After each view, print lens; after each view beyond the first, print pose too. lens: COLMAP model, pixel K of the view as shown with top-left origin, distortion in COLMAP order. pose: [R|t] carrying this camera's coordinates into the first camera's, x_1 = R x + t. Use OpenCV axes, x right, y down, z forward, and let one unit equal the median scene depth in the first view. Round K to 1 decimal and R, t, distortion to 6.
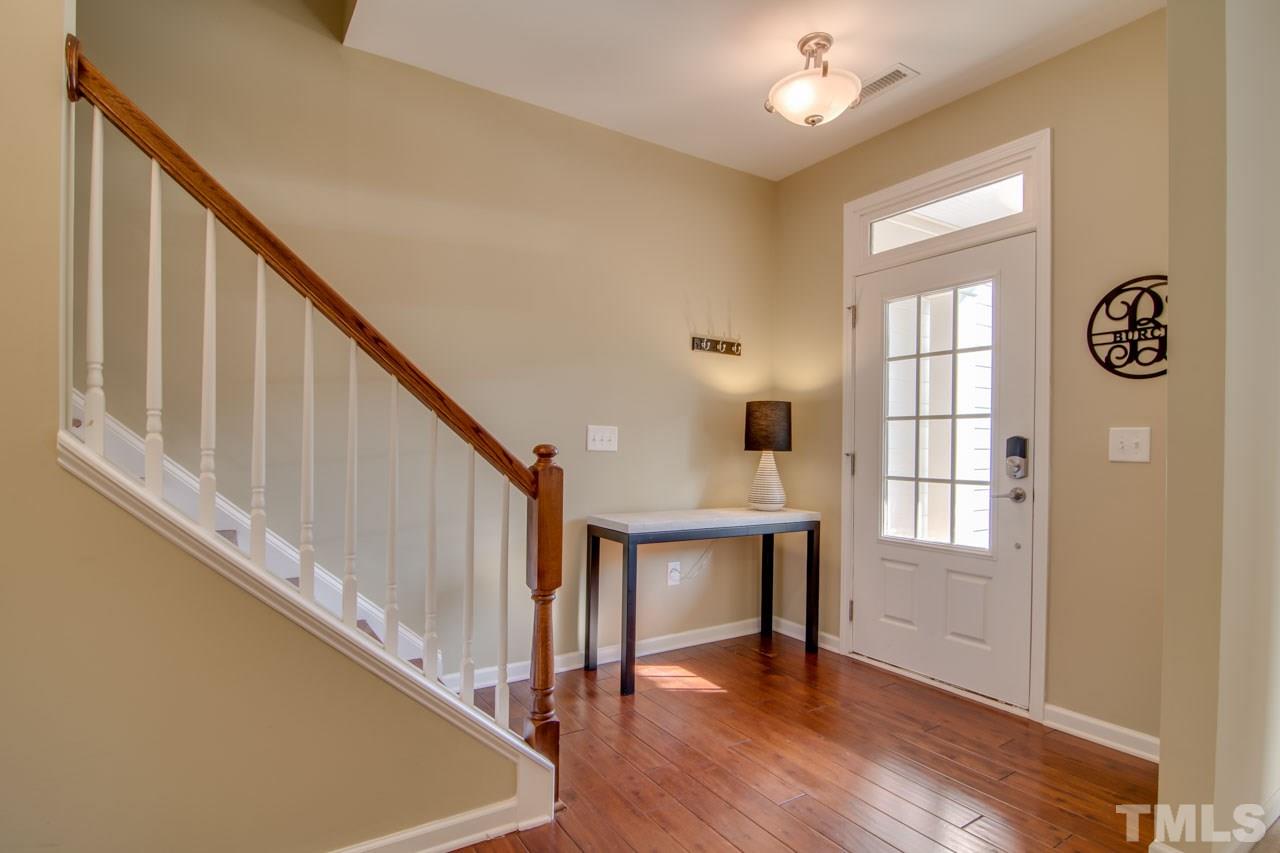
lens RADIAL K [[633.0, 0, 640.0], [0, 633.0, 426.5], [0, 0, 1]] dist [-0.029419, 0.000415]
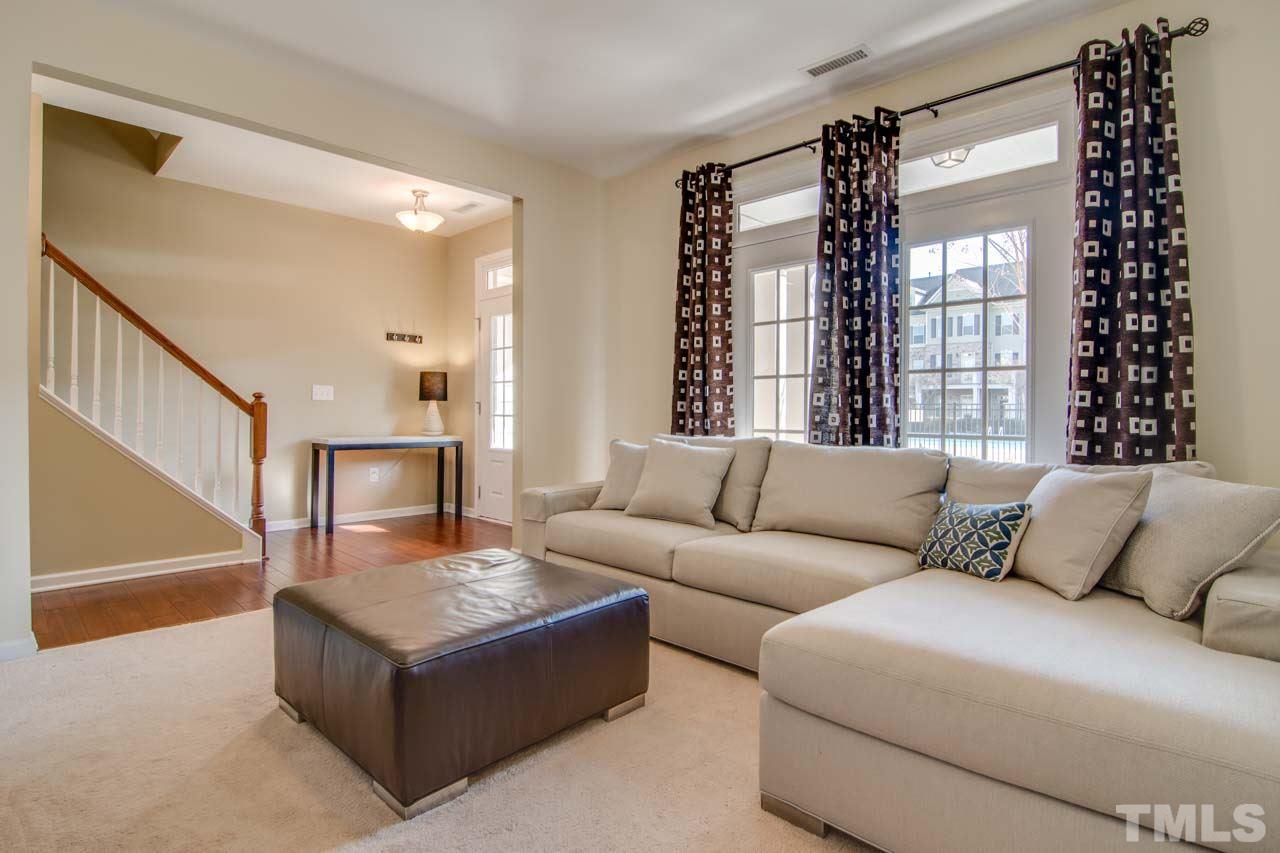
lens RADIAL K [[653.2, 0, 640.4], [0, 653.2, 393.1], [0, 0, 1]] dist [-0.036222, -0.000258]
pose [[0.976089, 0.001457, 0.217364, 0.398942], [-0.002090, 0.999994, 0.002685, 0.012828], [-0.217359, -0.003075, 0.976087, -0.893935]]
